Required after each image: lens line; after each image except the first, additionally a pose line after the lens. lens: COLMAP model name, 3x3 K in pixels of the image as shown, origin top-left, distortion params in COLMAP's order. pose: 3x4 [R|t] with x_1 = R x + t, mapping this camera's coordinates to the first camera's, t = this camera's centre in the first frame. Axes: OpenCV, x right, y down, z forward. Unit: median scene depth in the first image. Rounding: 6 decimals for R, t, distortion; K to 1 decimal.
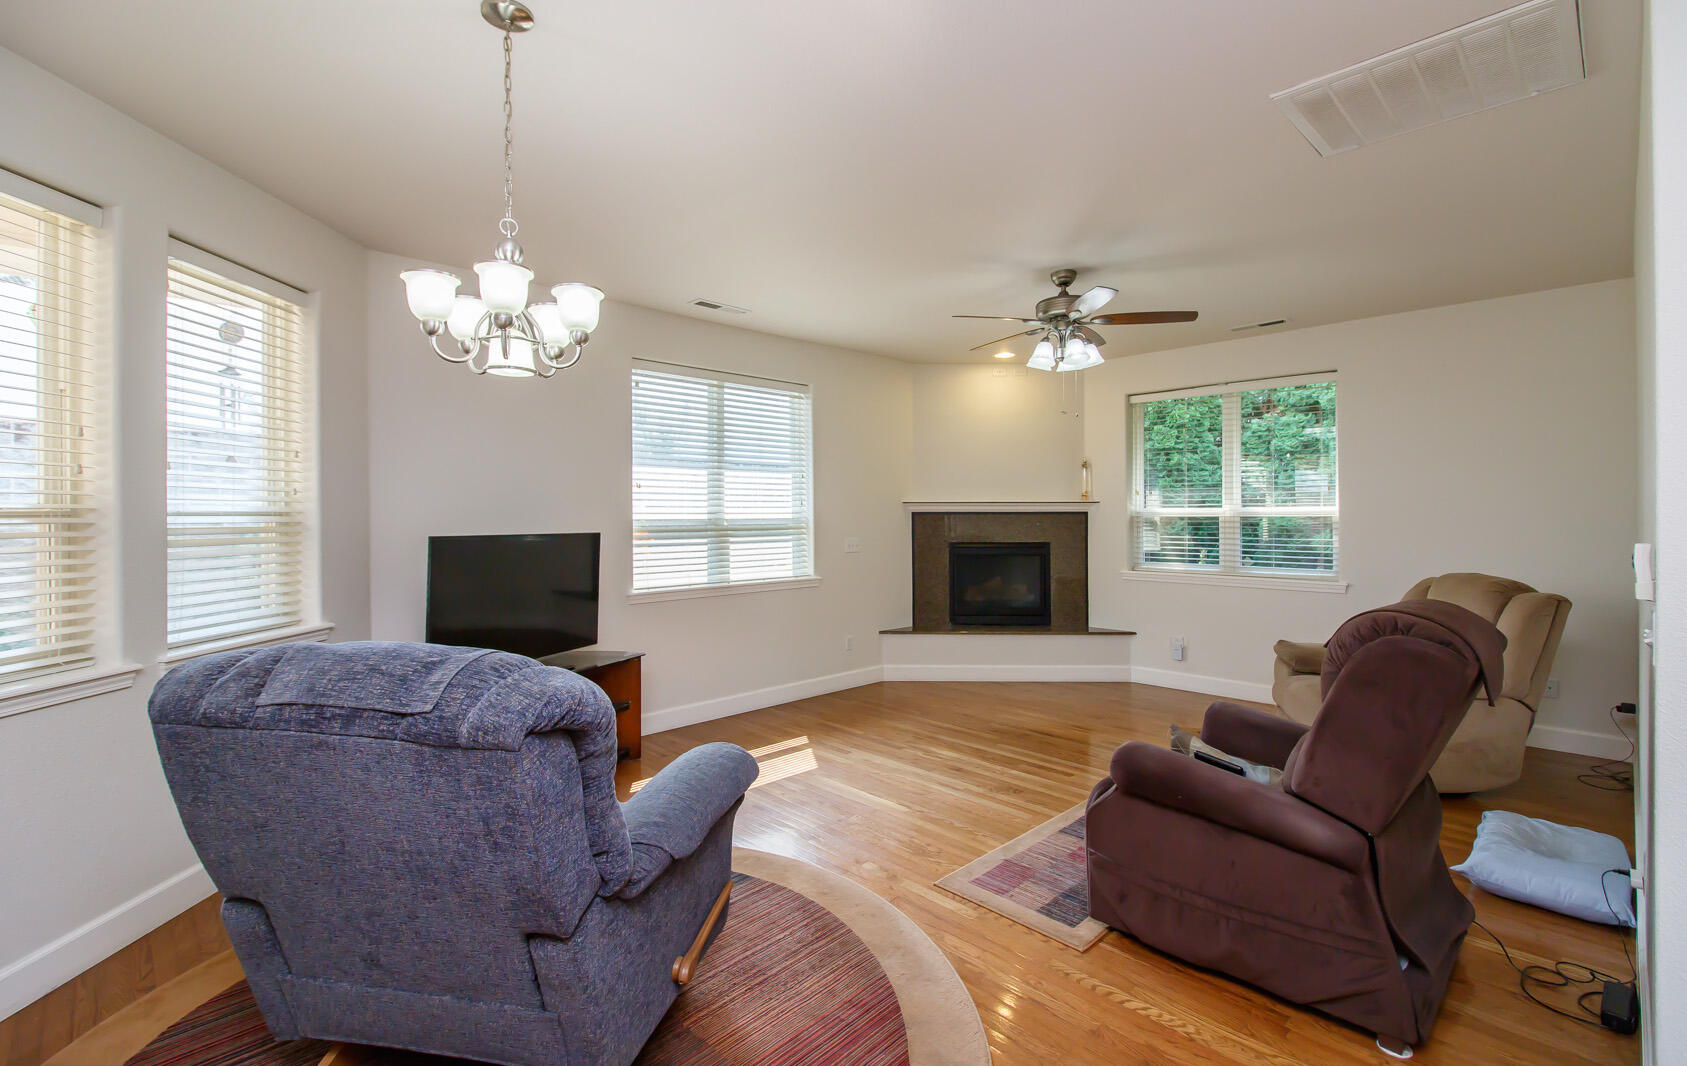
lens RADIAL K [[757.2, 0, 892.9], [0, 757.2, 515.8], [0, 0, 1]] dist [-0.009948, -0.001379]
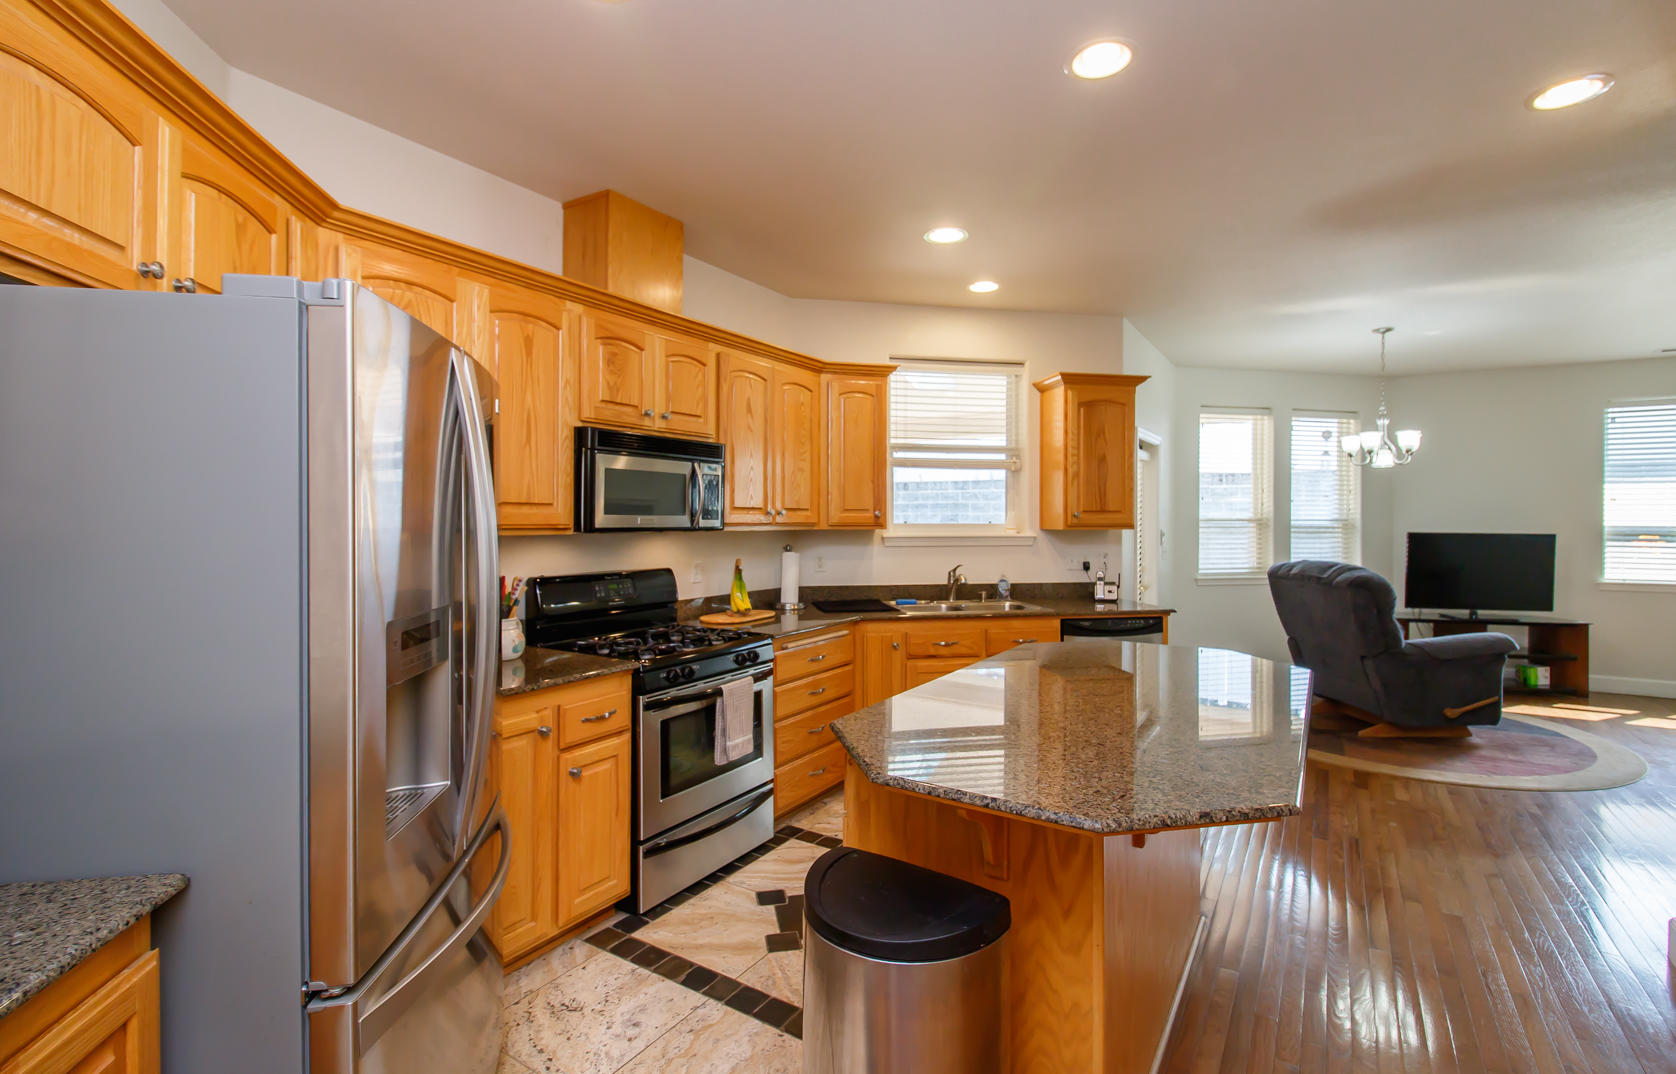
lens RADIAL K [[770.6, 0, 838.6], [0, 770.6, 520.4], [0, 0, 1]] dist [0.007908, -0.006723]
pose [[0.184510, 0.000972, -0.982830, 0.789536], [-0.006872, 0.999976, -0.000301, 0.006648], [0.982807, 0.006809, 0.184512, -0.594318]]
